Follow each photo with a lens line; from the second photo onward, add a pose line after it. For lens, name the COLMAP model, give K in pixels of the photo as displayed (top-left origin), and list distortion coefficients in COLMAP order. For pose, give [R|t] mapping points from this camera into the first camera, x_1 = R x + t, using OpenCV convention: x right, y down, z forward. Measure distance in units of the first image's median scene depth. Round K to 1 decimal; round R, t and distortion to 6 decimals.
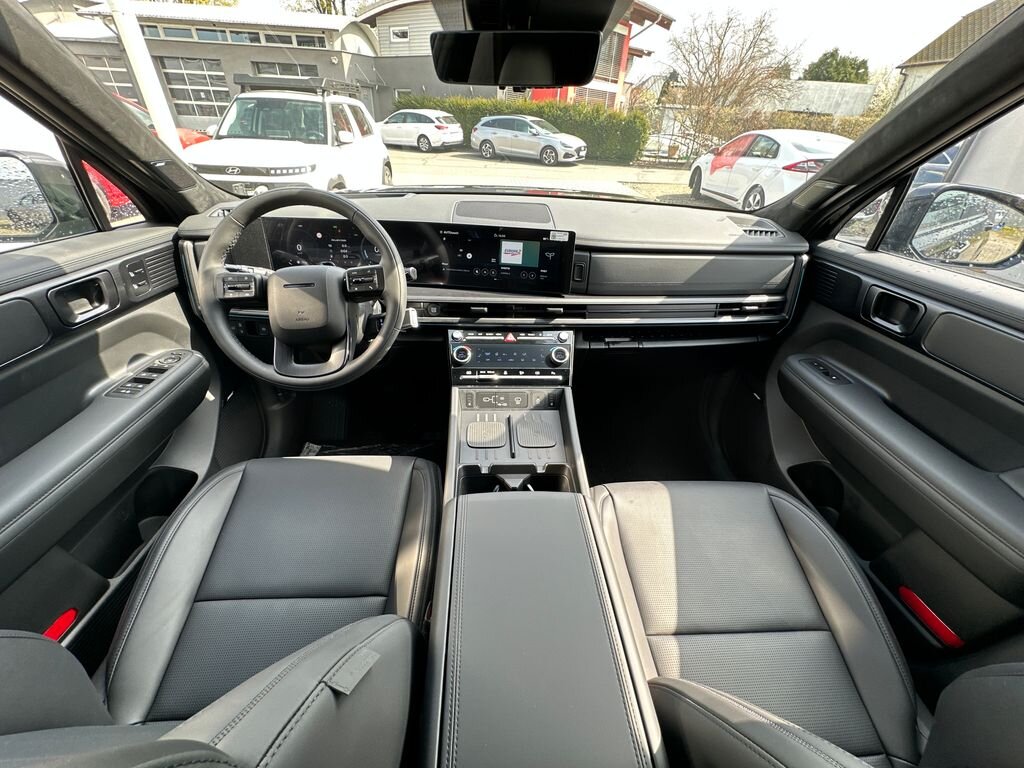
lens RADIAL K [[414.6, 0, 512.0], [0, 414.6, 384.0], [0, 0, 1]] dist [-0.001374, -0.000191]
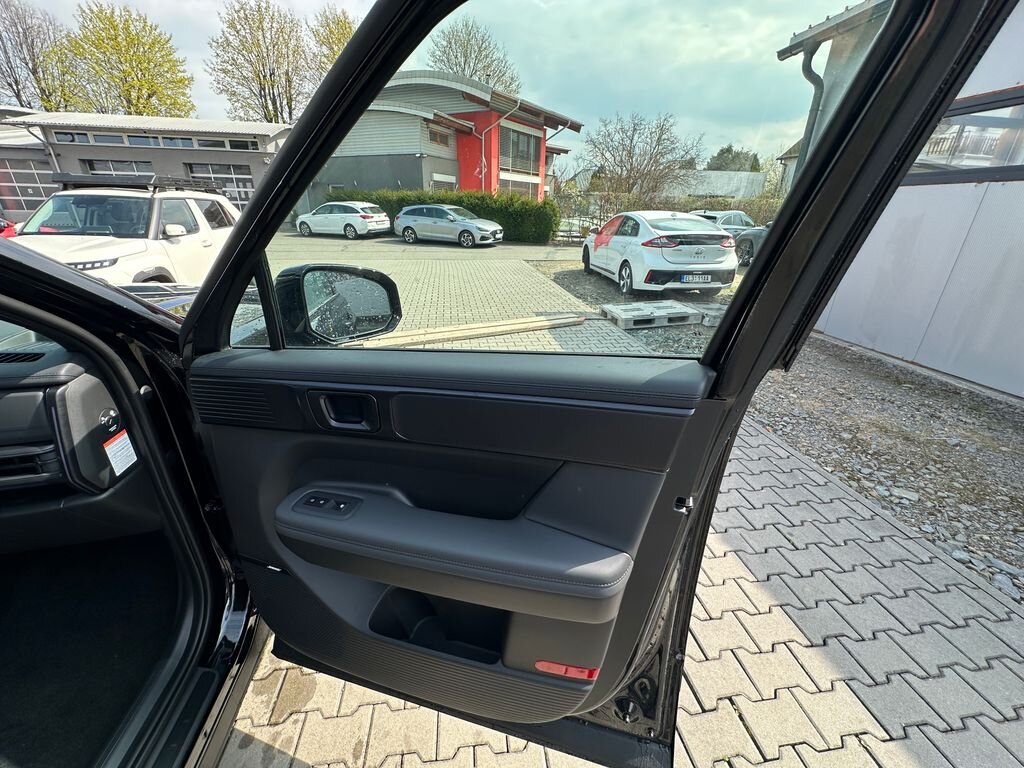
lens RADIAL K [[413.4, 0, 510.7], [0, 413.4, 382.0], [0, 0, 1]] dist [0.001289, 0.000132]
pose [[0.995219, -0.057766, 0.078759, 0.292610], [0.070177, 0.983754, -0.165237, -0.030713], [-0.067935, 0.169974, 0.983104, 0.055450]]
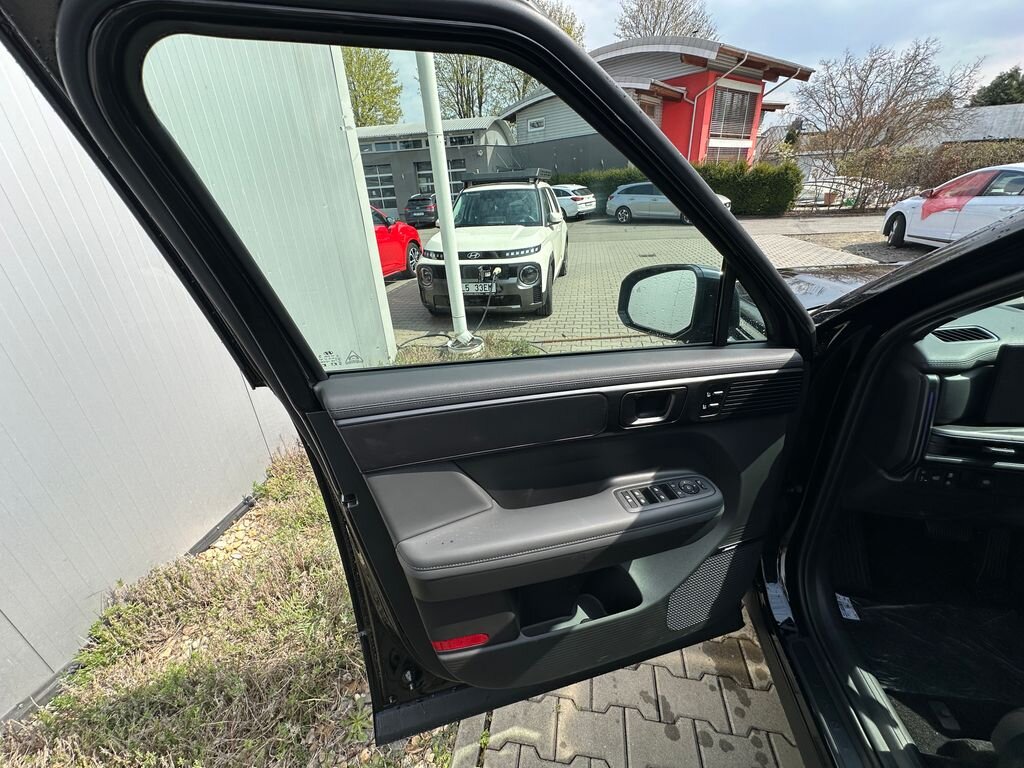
lens RADIAL K [[413.4, 0, 510.7], [0, 413.4, 382.0], [0, 0, 1]] dist [0.001289, 0.000132]
pose [[0.970827, 0.007971, -0.239650, -0.263867], [-0.039958, 0.990851, -0.128912, -0.040041], [0.236429, 0.134727, 0.962263, 0.014391]]
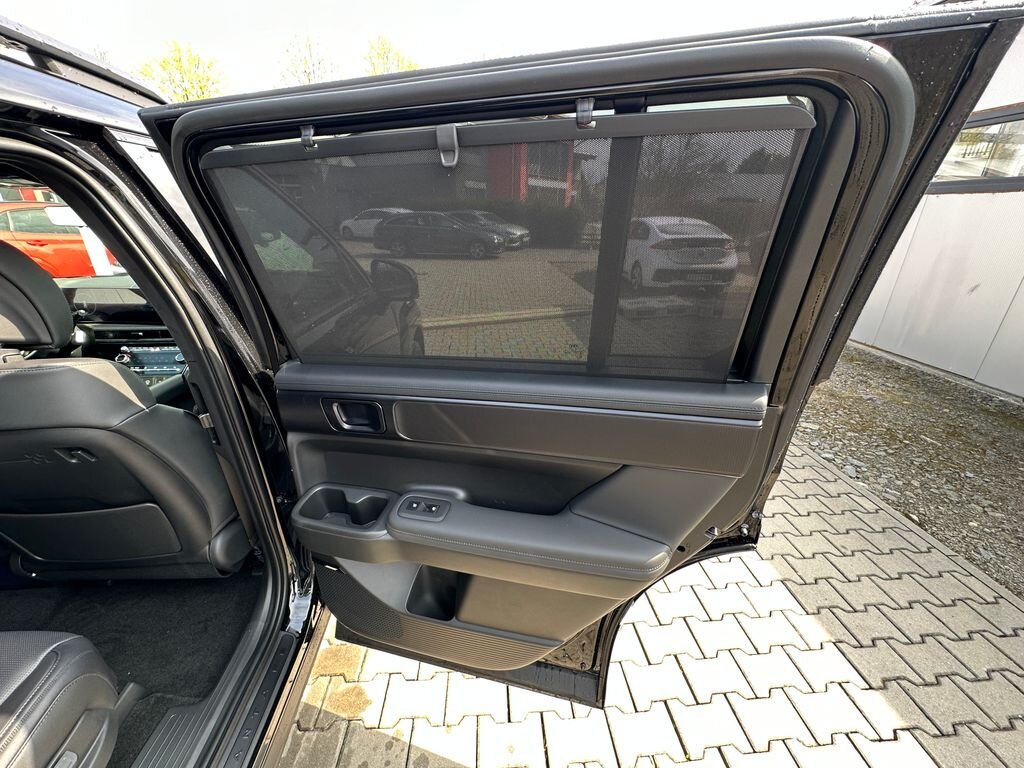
lens RADIAL K [[416.5, 0, 512.5], [0, 416.5, 380.0], [0, 0, 1]] dist [0.001245, 0.000373]
pose [[0.999020, -0.038680, 0.021501, 0.290303], [0.041950, 0.982462, -0.181682, 0.077551], [-0.014096, 0.182406, 0.983122, -0.141821]]
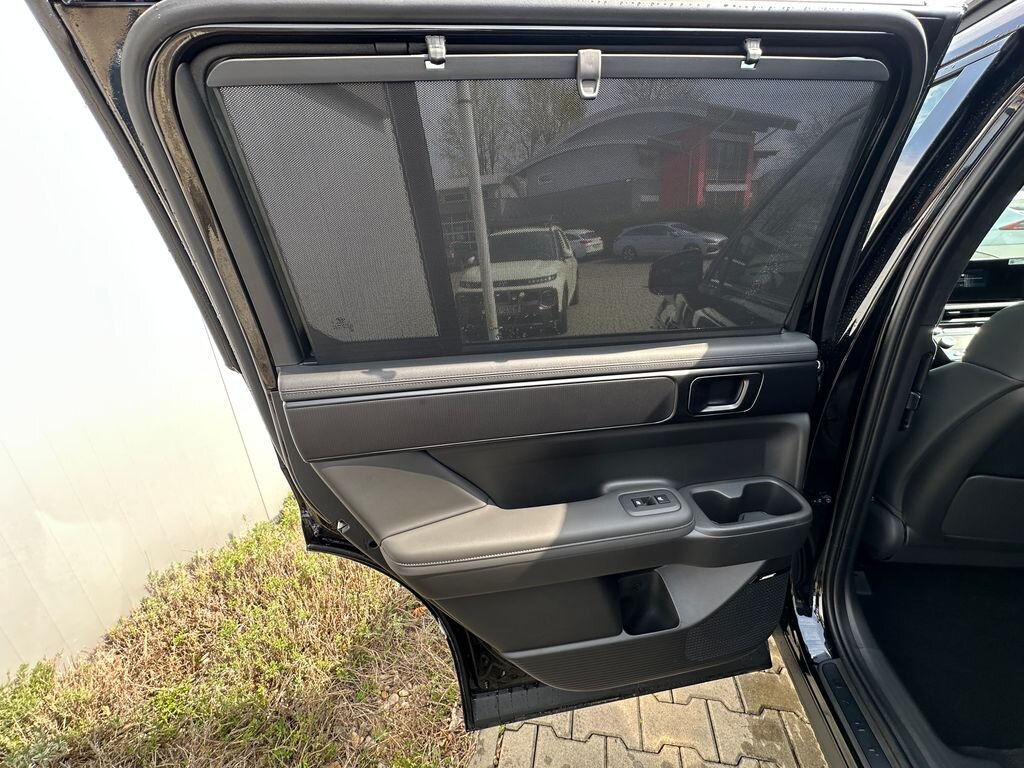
lens RADIAL K [[416.5, 0, 512.5], [0, 416.5, 380.0], [0, 0, 1]] dist [0.001245, 0.000373]
pose [[0.962333, -0.043417, -0.268386, -0.243851], [-0.021030, 0.972321, -0.232699, 0.088332], [0.271061, 0.229578, 0.934783, -0.158195]]
